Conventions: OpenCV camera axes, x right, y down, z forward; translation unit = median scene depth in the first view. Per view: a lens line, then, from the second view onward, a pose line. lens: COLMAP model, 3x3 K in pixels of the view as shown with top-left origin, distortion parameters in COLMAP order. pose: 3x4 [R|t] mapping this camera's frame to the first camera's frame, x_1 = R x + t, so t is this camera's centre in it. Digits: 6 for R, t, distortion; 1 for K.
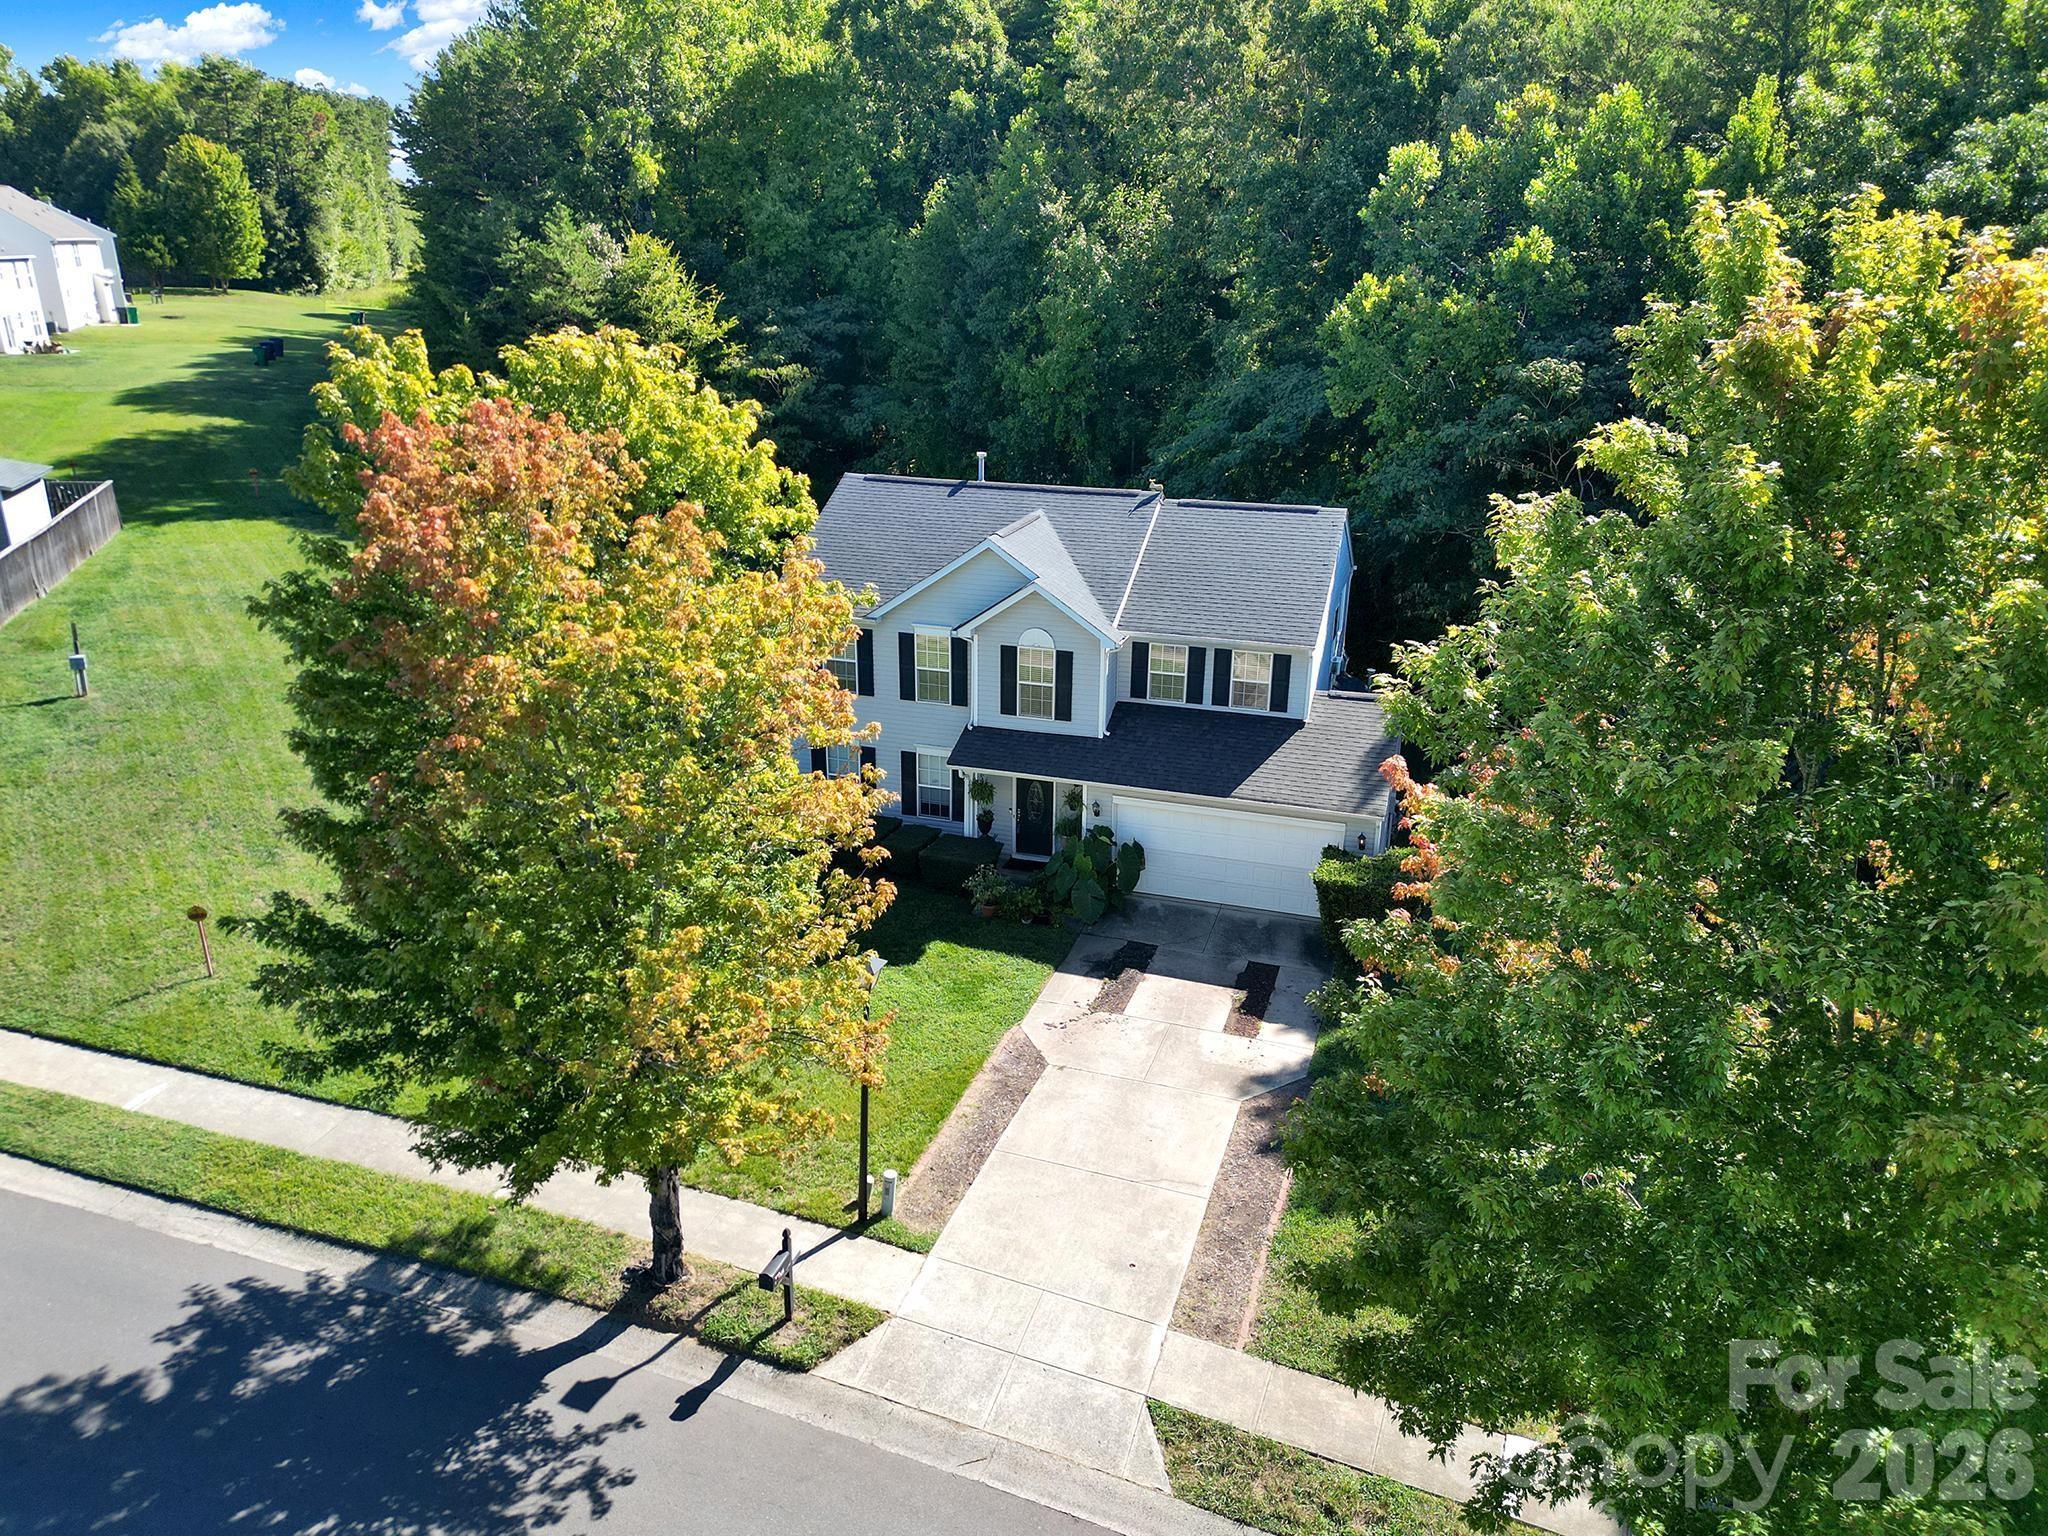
lens RADIAL K [[1436.0, 0, 1024.0], [0, 1436.0, 768.0], [0, 0, 1]] dist [0.091591, -0.088760]
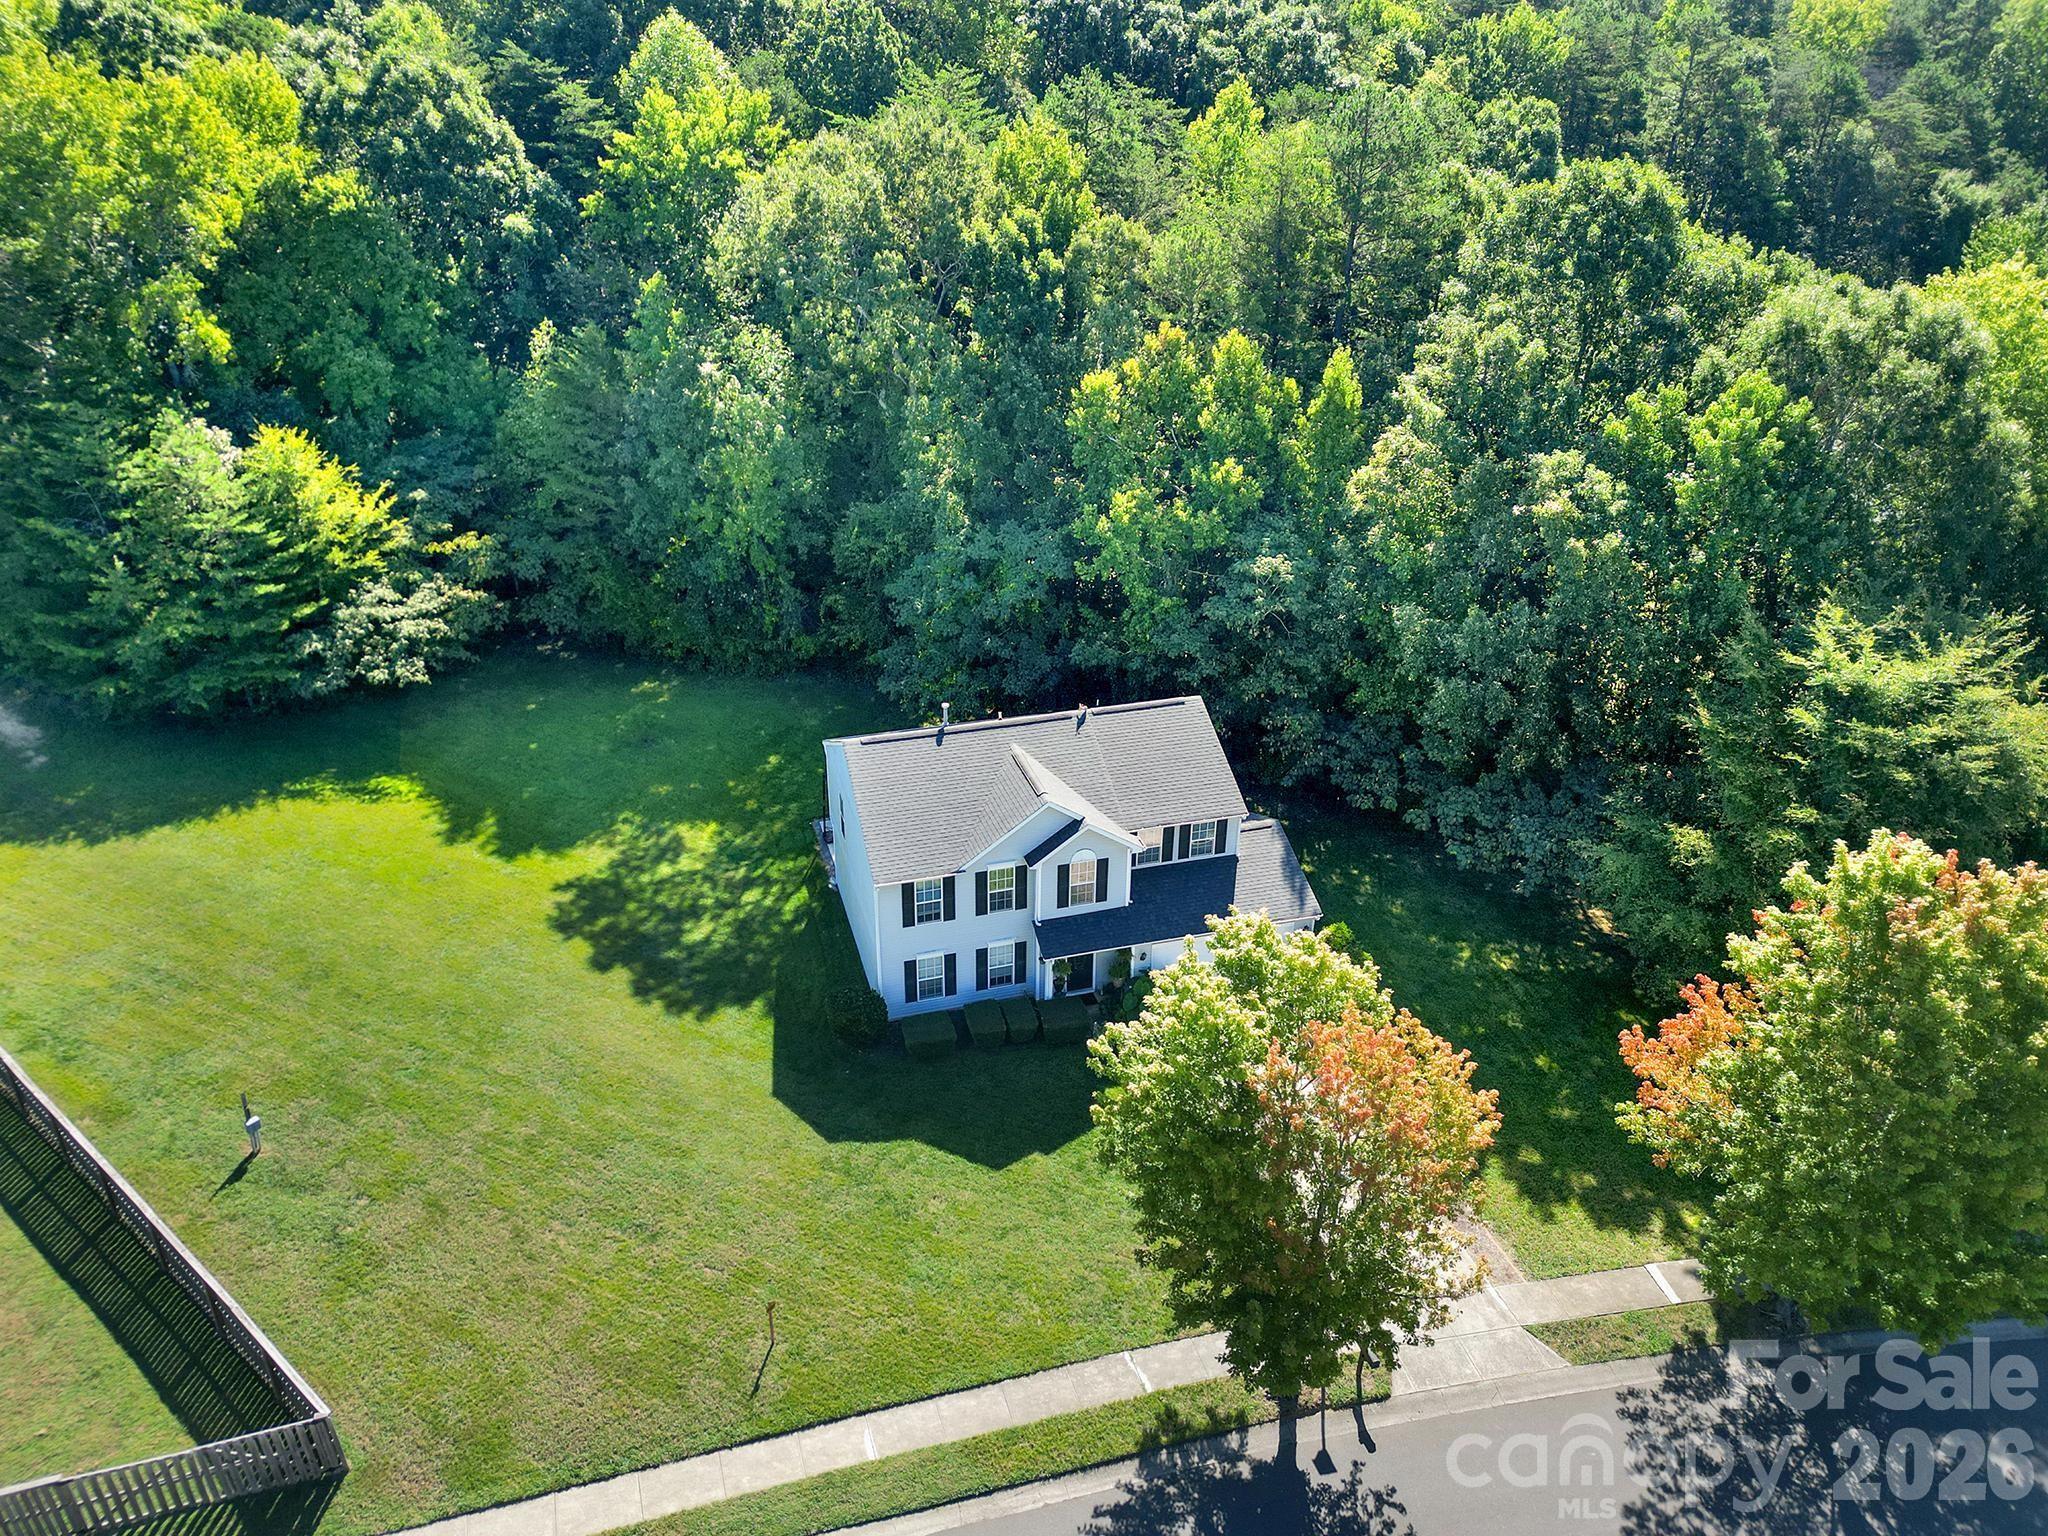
lens RADIAL K [[1407.8, 0, 1024.0], [0, 1407.8, 768.0], [0, 0, 1]] dist [0.092947, -0.106022]
pose [[0.831504, -0.269318, 0.485869, -0.805782], [0.190694, 0.959856, 0.205700, -0.547803], [-0.521763, -0.078388, 0.849481, -0.167142]]
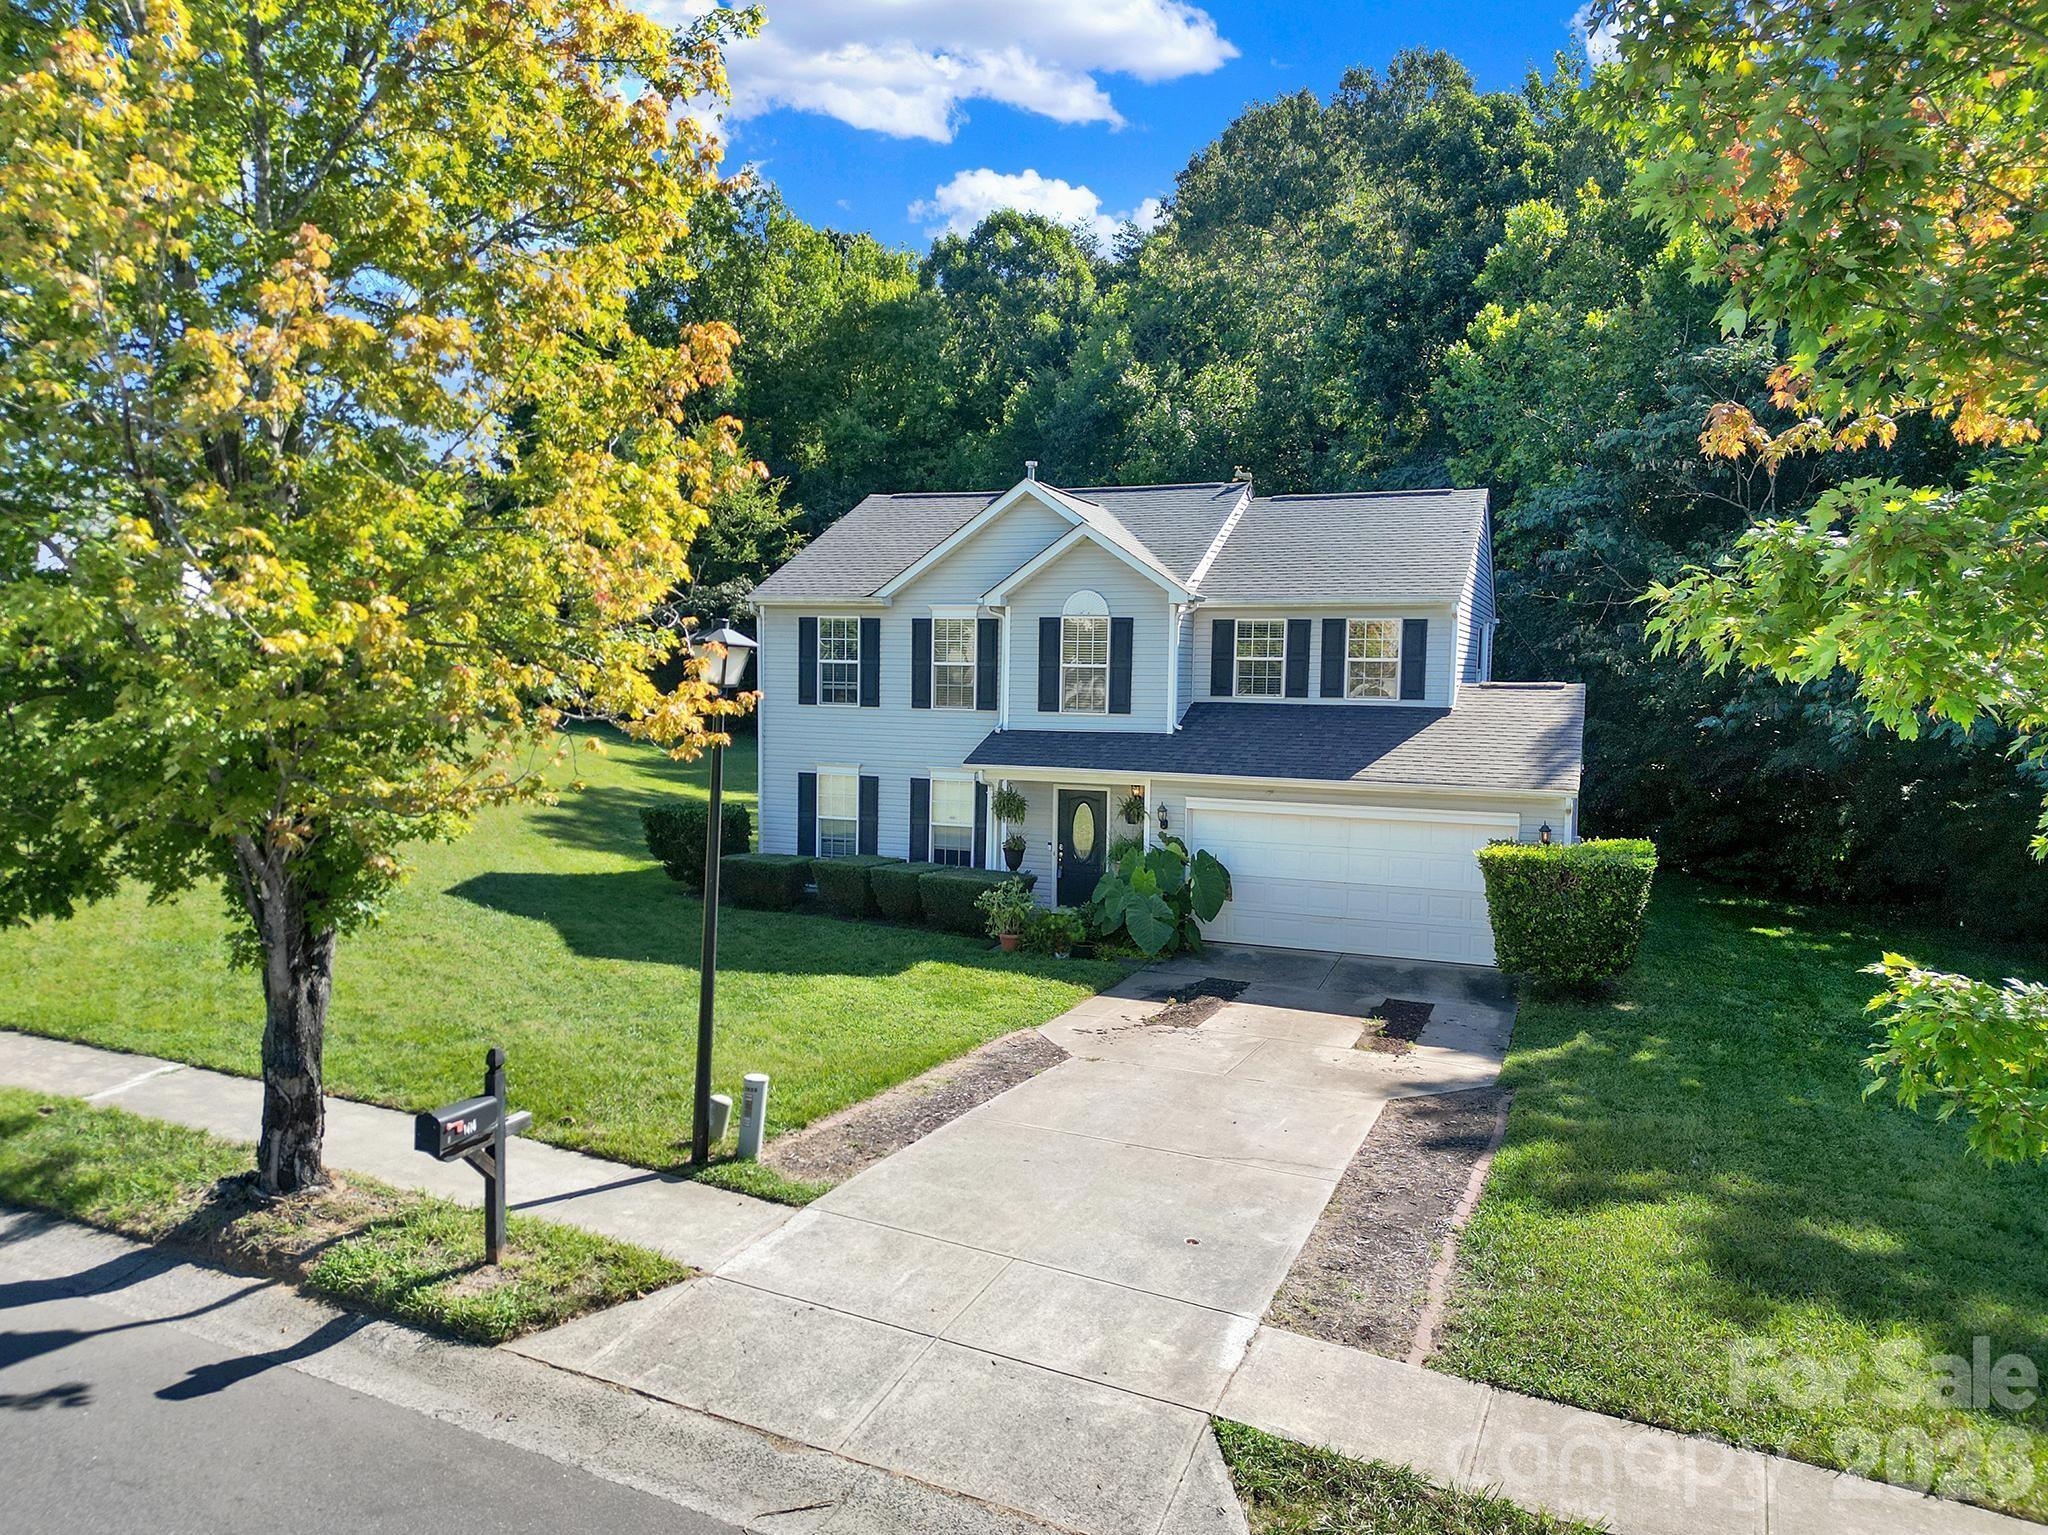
lens RADIAL K [[1436.0, 0, 1024.0], [0, 1436.0, 767.5], [0, 0, 1]] dist [0.091591, -0.088760]
pose [[0.997384, 0.011473, -0.071374, 0.036551], [-0.030614, 0.961456, -0.273249, 0.237631], [0.065488, 0.274719, 0.959292, 0.333205]]
